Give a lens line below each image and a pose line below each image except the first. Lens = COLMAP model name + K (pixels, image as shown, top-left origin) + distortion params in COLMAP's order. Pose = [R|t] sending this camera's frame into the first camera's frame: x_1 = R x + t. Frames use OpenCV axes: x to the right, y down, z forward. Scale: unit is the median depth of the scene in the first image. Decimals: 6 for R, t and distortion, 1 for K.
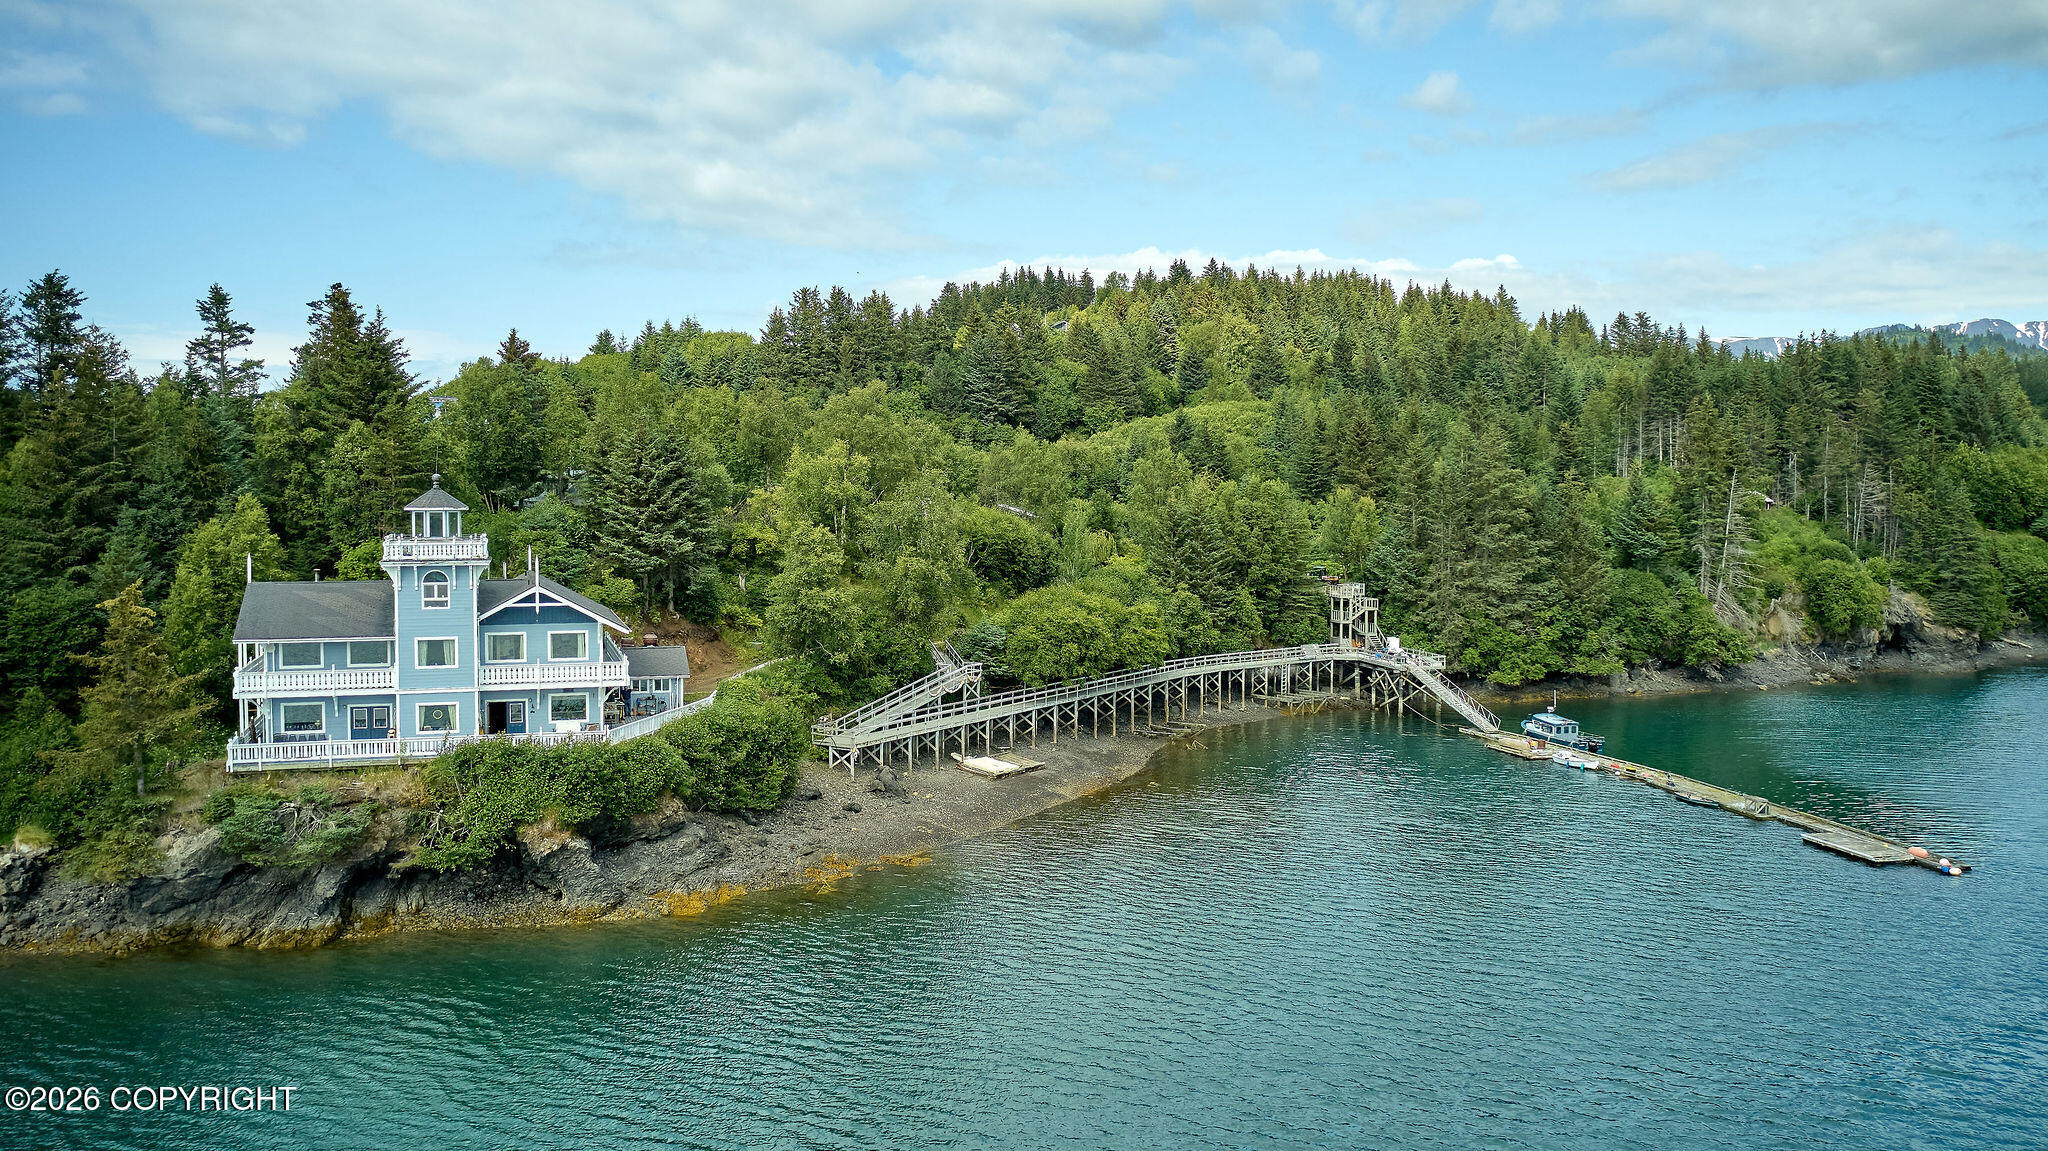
lens RADIAL K [[1626.6, 0, 1023.6], [0, 1626.6, 572.2], [0, 0, 1]] dist [-0.008072, 0.000872]
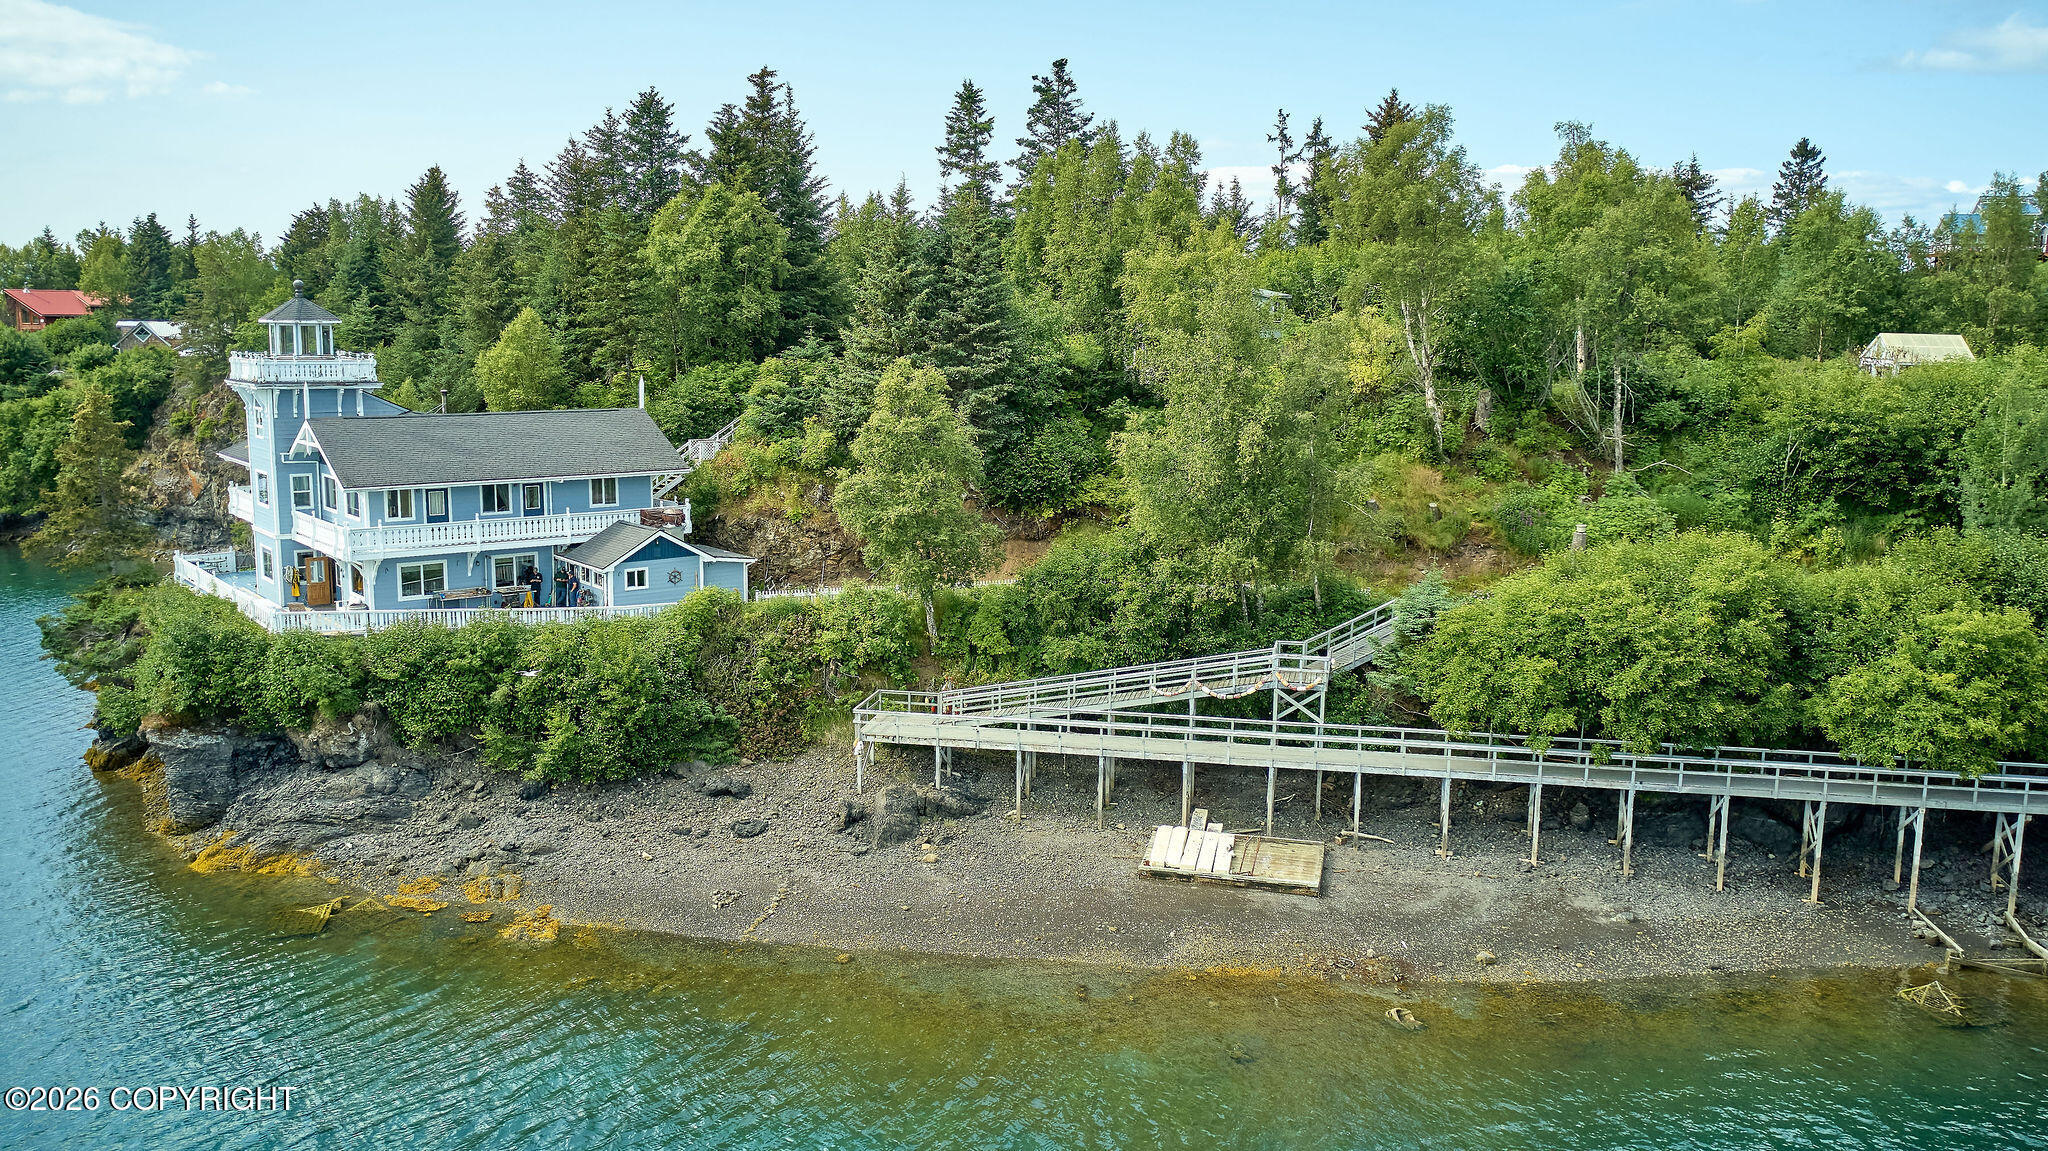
lens RADIAL K [[1626.6, 0, 1023.6], [0, 1626.6, 572.2], [0, 0, 1]] dist [-0.008072, 0.000872]
pose [[0.352591, 0.148994, -0.923840, 0.360280], [-0.058797, 0.988820, 0.137033, -0.030019], [0.933928, 0.006002, 0.357409, 0.654419]]
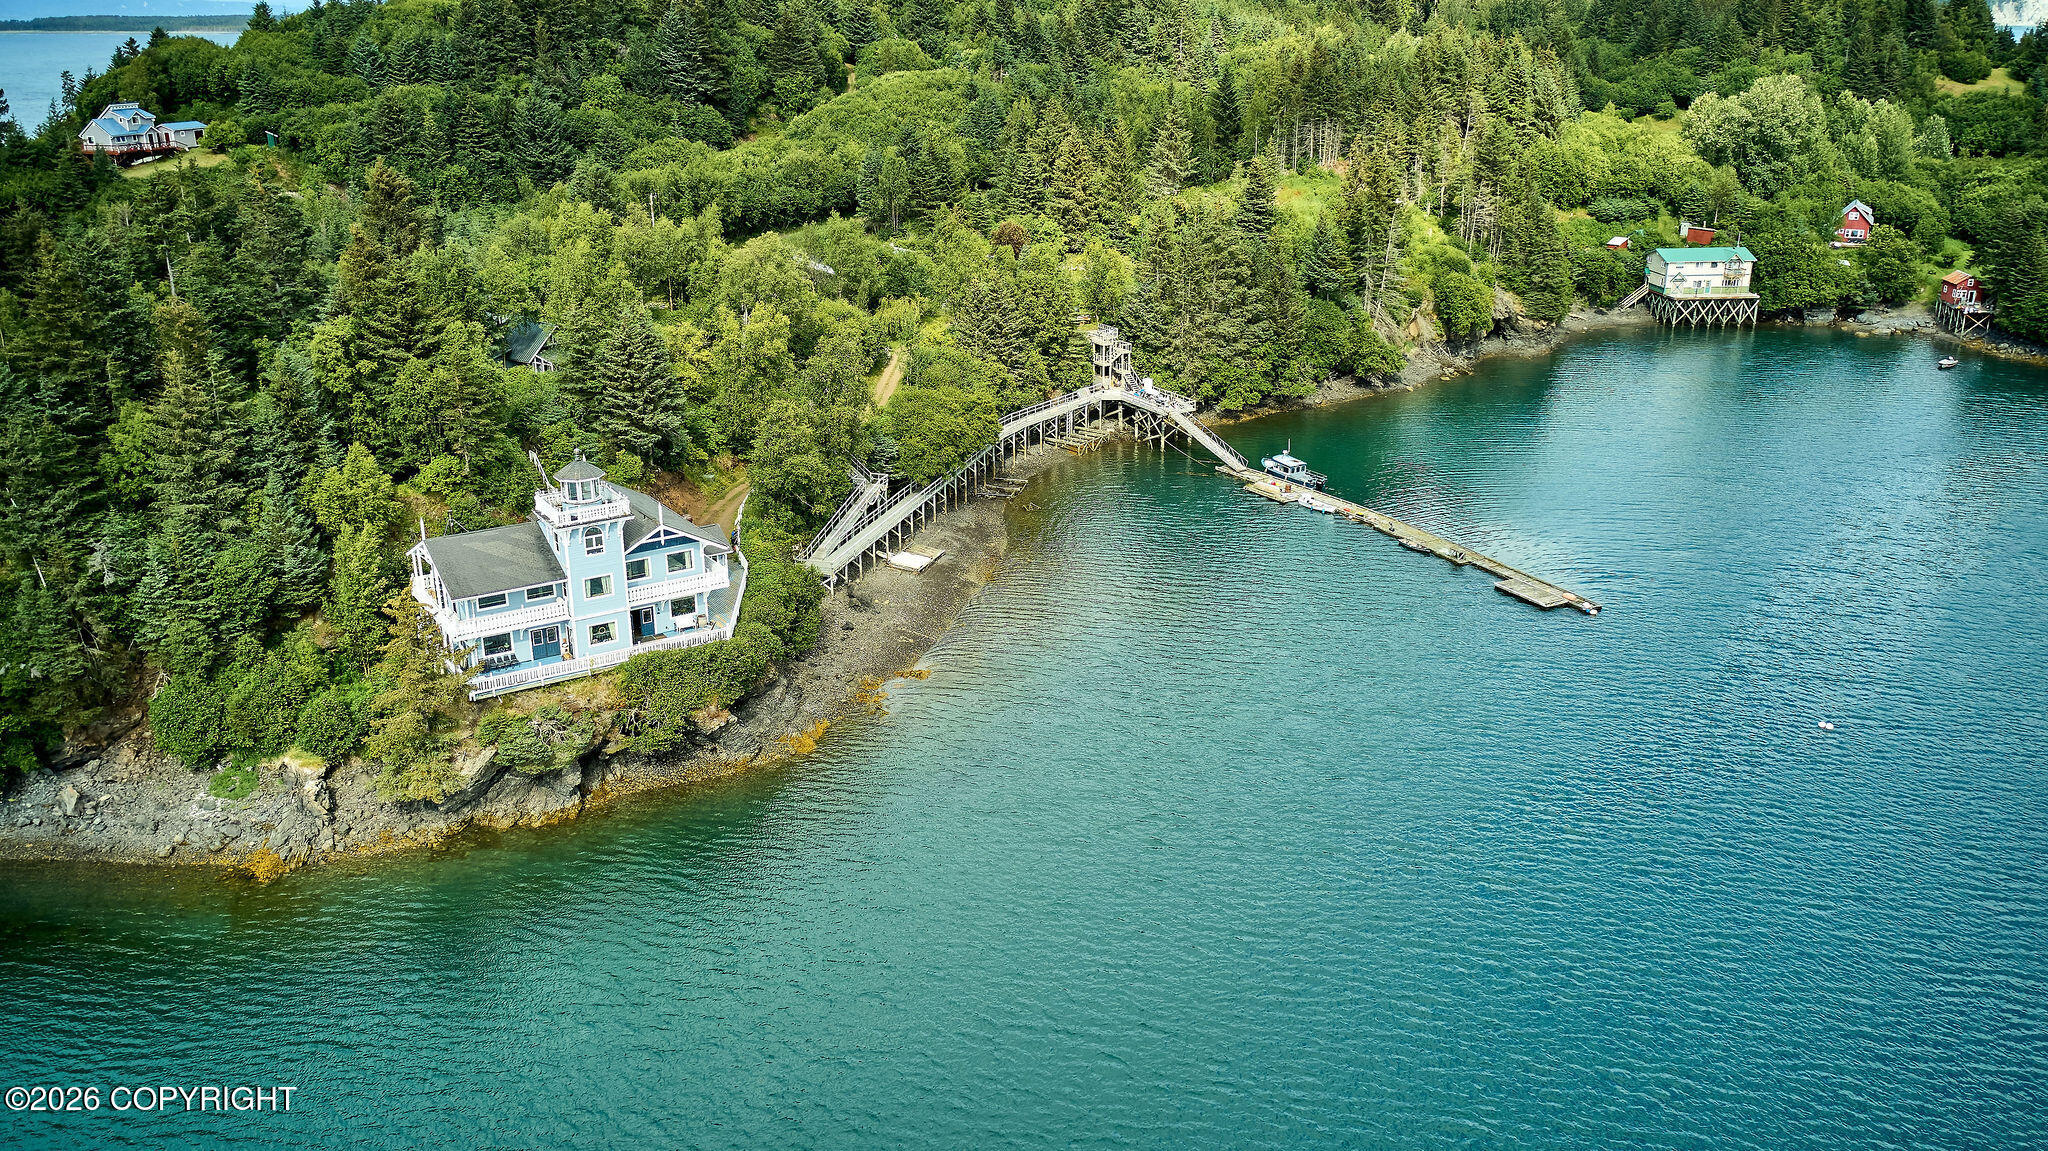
lens RADIAL K [[1626.6, 0, 1023.6], [0, 1626.6, 572.2], [0, 0, 1]] dist [-0.008072, 0.000872]
pose [[0.964124, -0.093266, 0.248528, -0.217553], [0.020362, 0.959470, 0.281075, -0.198720], [-0.264670, -0.265930, 0.926947, -0.188319]]
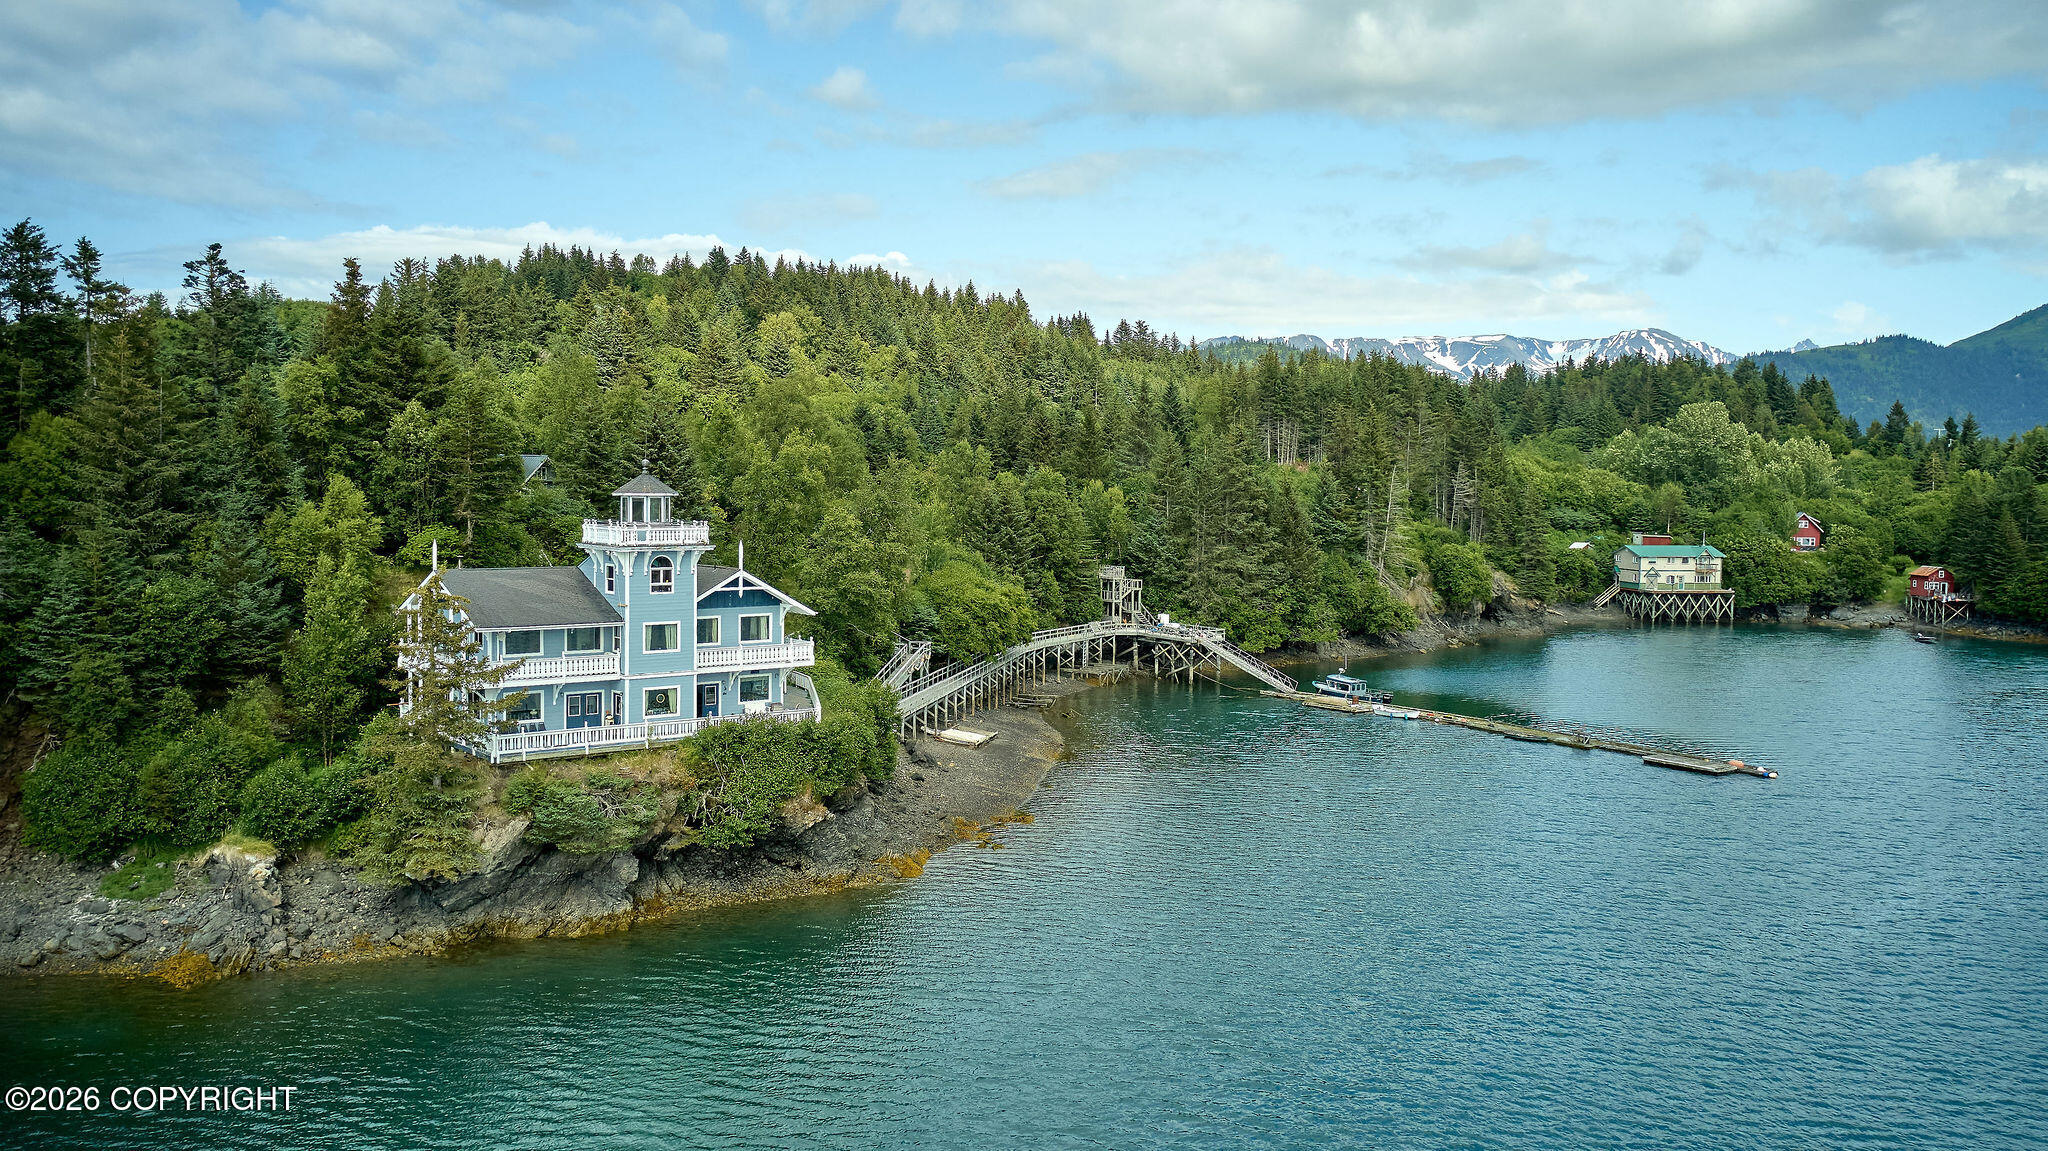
lens RADIAL K [[1635.0, 0, 1024.0], [0, 1635.0, 575.5], [0, 0, 1]] dist [-0.007537, 0.000634]
pose [[0.932521, -0.009997, 0.360976, -0.316627], [0.006626, 0.999922, 0.010573, 0.001179], [-0.361054, -0.007467, 0.932515, -0.016005]]
